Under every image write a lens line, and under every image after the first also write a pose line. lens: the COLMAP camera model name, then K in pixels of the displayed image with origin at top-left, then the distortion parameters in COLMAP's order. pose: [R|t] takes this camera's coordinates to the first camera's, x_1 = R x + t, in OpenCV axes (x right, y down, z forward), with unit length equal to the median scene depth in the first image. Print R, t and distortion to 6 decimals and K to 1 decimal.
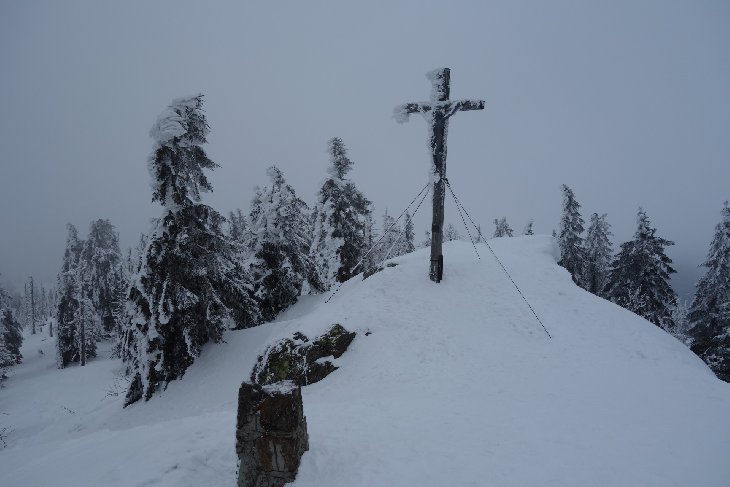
lens RADIAL K [[573.1, 0, 365.0], [0, 573.1, 243.5], [0, 0, 1]] dist [0.003697, -0.013125]
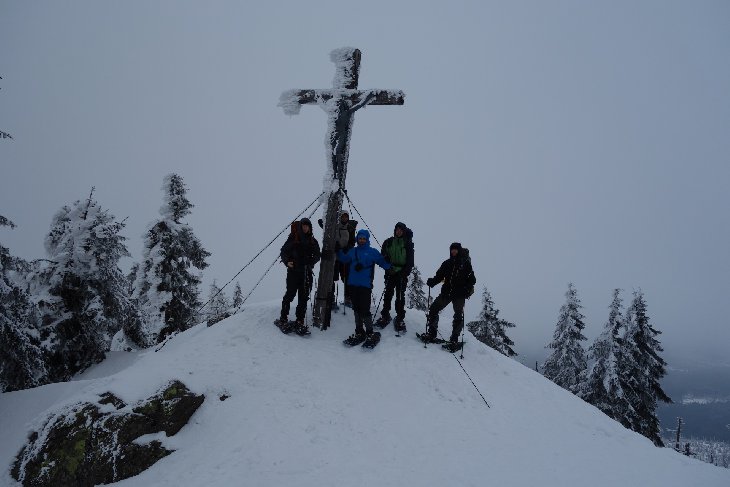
lens RADIAL K [[573.1, 0, 365.0], [0, 573.1, 243.5], [0, 0, 1]] dist [0.003697, -0.013125]
pose [[0.951089, 0.101908, 0.291625, -0.040717], [-0.058689, 0.986435, -0.153304, 0.061260], [-0.303292, 0.128690, 0.944168, 0.256148]]
